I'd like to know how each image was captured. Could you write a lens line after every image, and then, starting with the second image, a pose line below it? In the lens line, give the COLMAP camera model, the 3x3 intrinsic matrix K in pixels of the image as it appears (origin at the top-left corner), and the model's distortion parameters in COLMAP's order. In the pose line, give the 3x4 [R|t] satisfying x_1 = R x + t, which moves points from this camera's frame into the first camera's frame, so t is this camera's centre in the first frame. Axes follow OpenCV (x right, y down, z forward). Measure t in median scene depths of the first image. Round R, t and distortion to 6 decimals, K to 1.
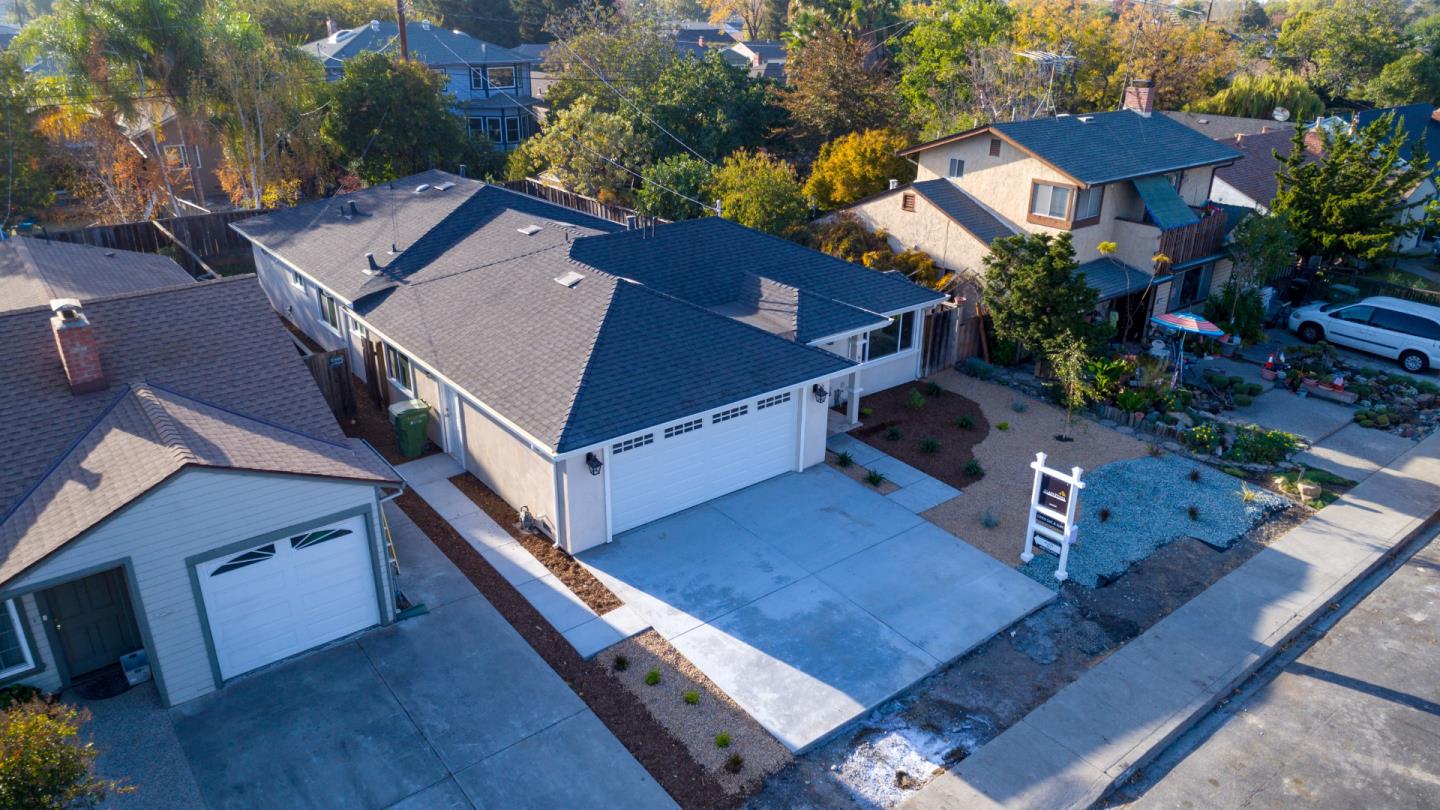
lens RADIAL K [[967.1, 0, 720.0], [0, 967.1, 405.0], [0, 0, 1]] dist [-0.004865, -0.000826]
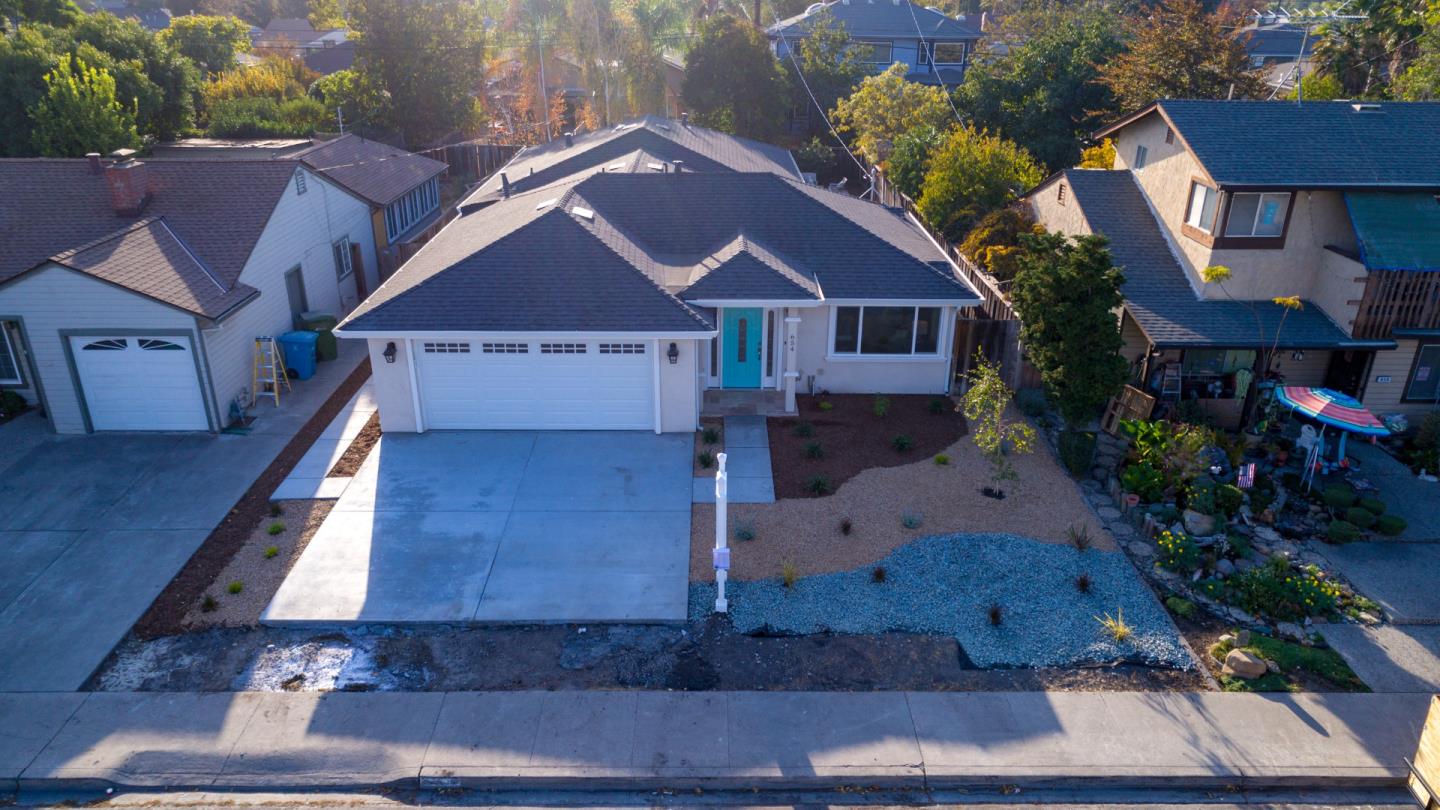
lens RADIAL K [[967.1, 0, 720.0], [0, 967.1, 405.0], [0, 0, 1]] dist [-0.004865, -0.000826]
pose [[0.788522, 0.239174, -0.566594, 0.670583], [-0.237014, 0.968297, 0.078895, -0.047500], [0.567501, 0.072080, 0.820212, 0.264033]]
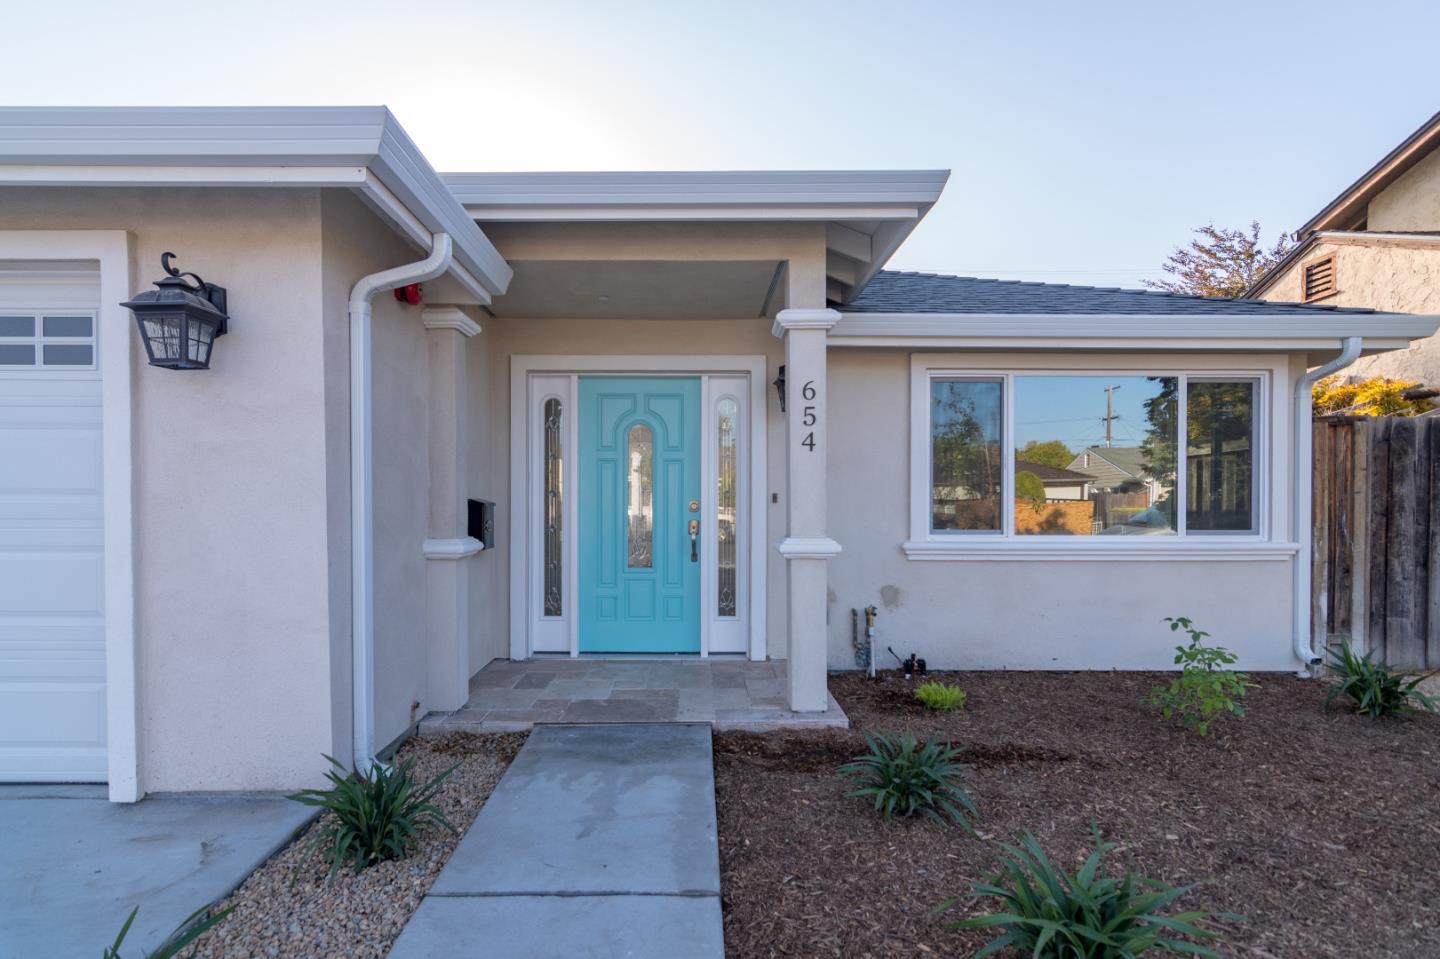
lens RADIAL K [[706.5, 0, 692.4], [0, 706.5, 514.3], [0, 0, 1]] dist [-0.002288, -0.000504]
pose [[0.780431, 0.001917, -0.625239, 0.248166], [-0.235954, 0.926957, -0.291679, 0.034534], [0.579011, 0.375162, 0.723878, 0.965379]]
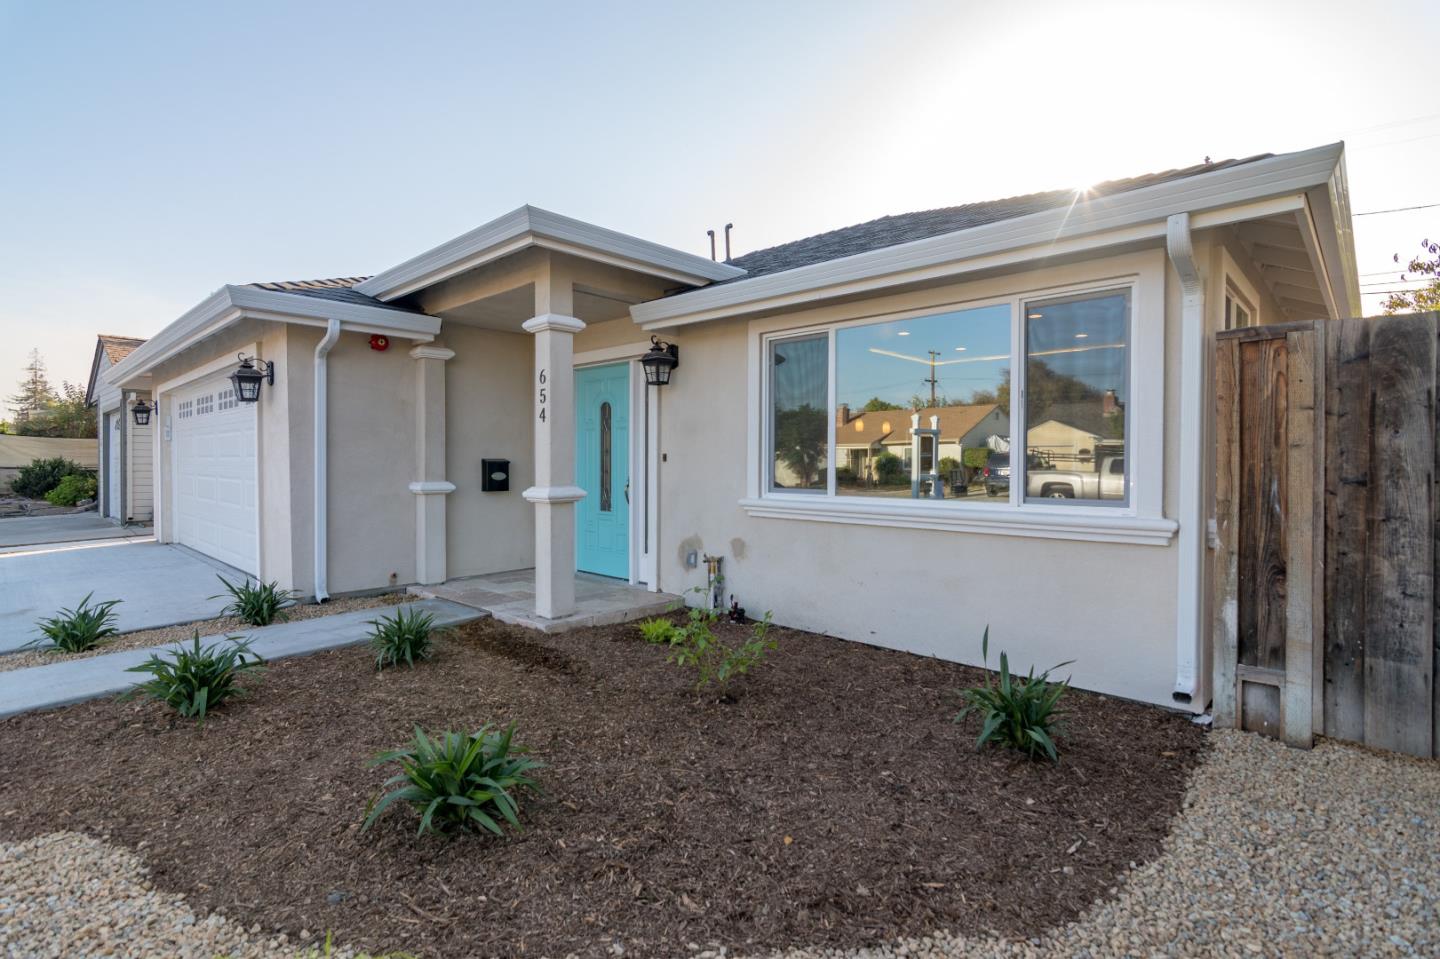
lens RADIAL K [[694.4, 0, 714.3], [0, 694.4, 477.2], [0, 0, 1]] dist [-0.001180, 0.000048]
pose [[0.138861, 0.011198, -0.990249, 0.401671], [-0.386276, 0.921345, -0.043748, -0.035056], [0.911871, 0.388585, 0.132264, 1.136684]]
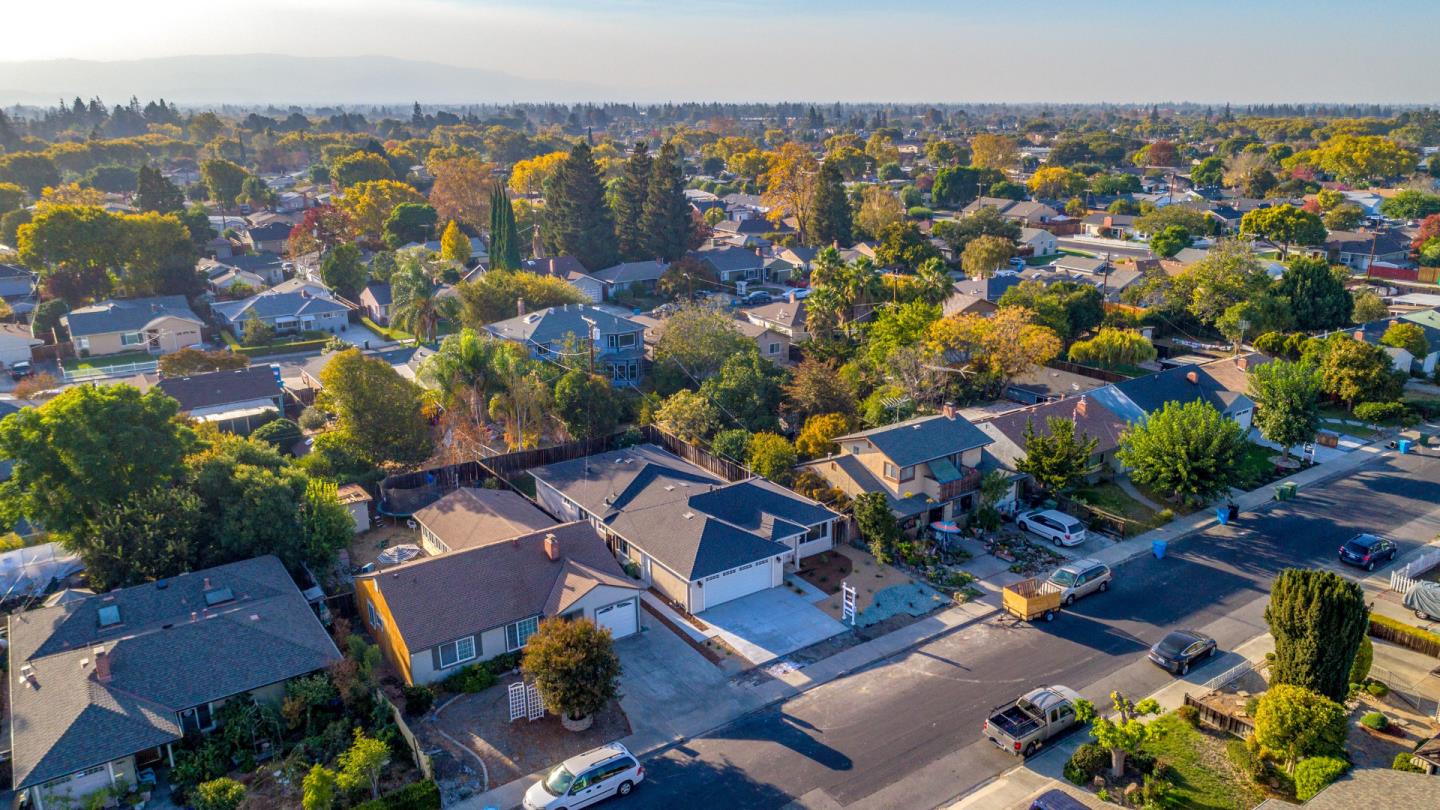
lens RADIAL K [[1025.2, 0, 720.0], [0, 1025.2, 405.0], [0, 0, 1]] dist [-0.007340, -0.000576]
pose [[0.997666, 0.000109, -0.068288, 0.134333], [-0.007524, 0.994085, -0.108339, -0.131941], [0.067873, 0.108600, 0.991766, -1.964855]]
